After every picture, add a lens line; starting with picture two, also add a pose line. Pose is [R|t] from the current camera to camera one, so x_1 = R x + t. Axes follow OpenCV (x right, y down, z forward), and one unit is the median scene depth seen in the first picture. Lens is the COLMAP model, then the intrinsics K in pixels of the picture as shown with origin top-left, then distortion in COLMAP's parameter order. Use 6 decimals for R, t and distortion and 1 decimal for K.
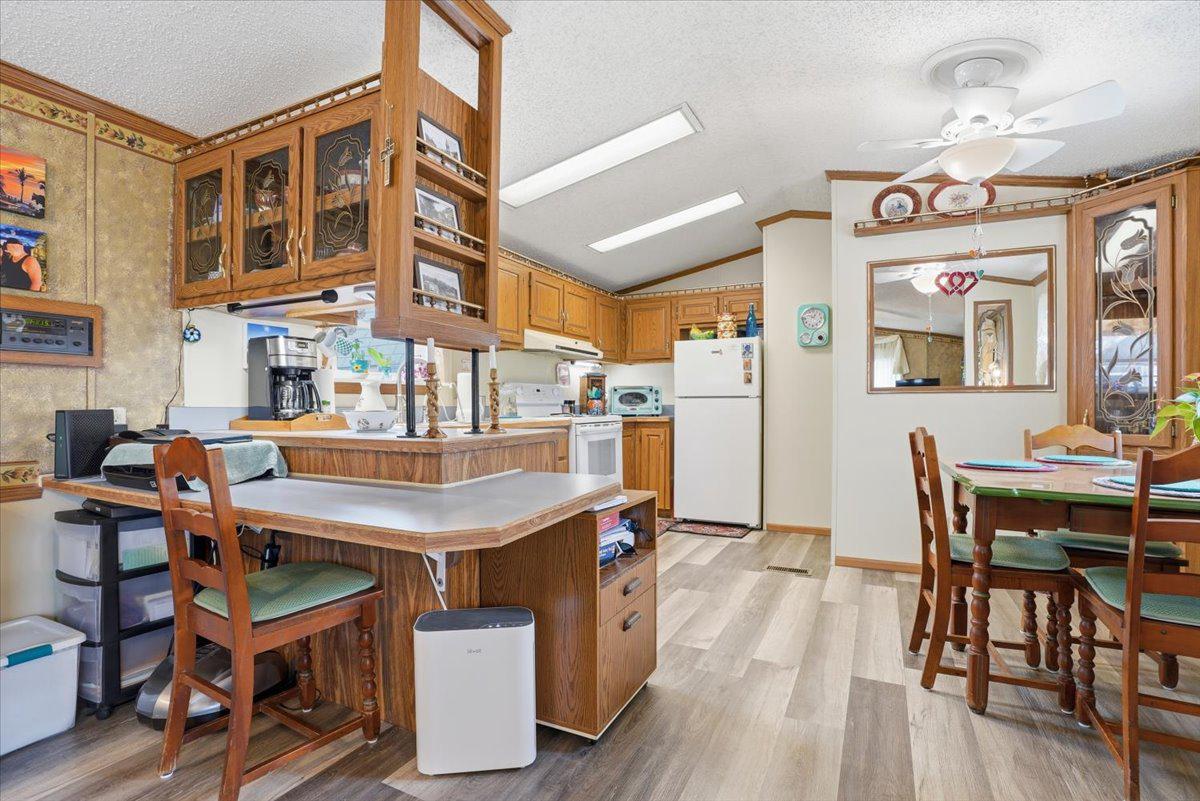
lens RADIAL K [[566.9, 0, 611.2], [0, 566.9, 408.4], [0, 0, 1]] dist [-0.062996, 0.021157]
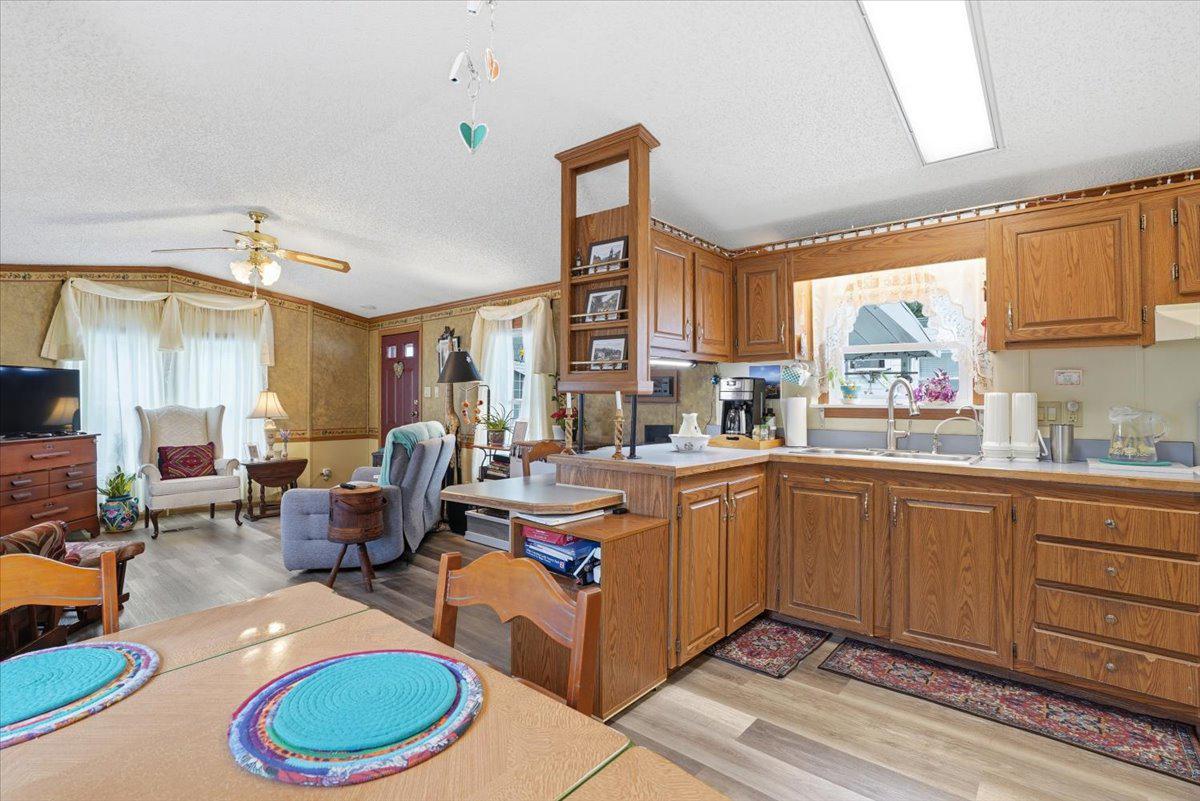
lens RADIAL K [[566.9, 0, 593.4], [0, 566.9, 394.4], [0, 0, 1]] dist [-0.062996, 0.021157]
pose [[-0.260312, -0.003024, -0.965520, 0.421177], [-0.010087, 0.999949, -0.000412, -0.040802], [0.965472, 0.009632, -0.260330, 0.509423]]
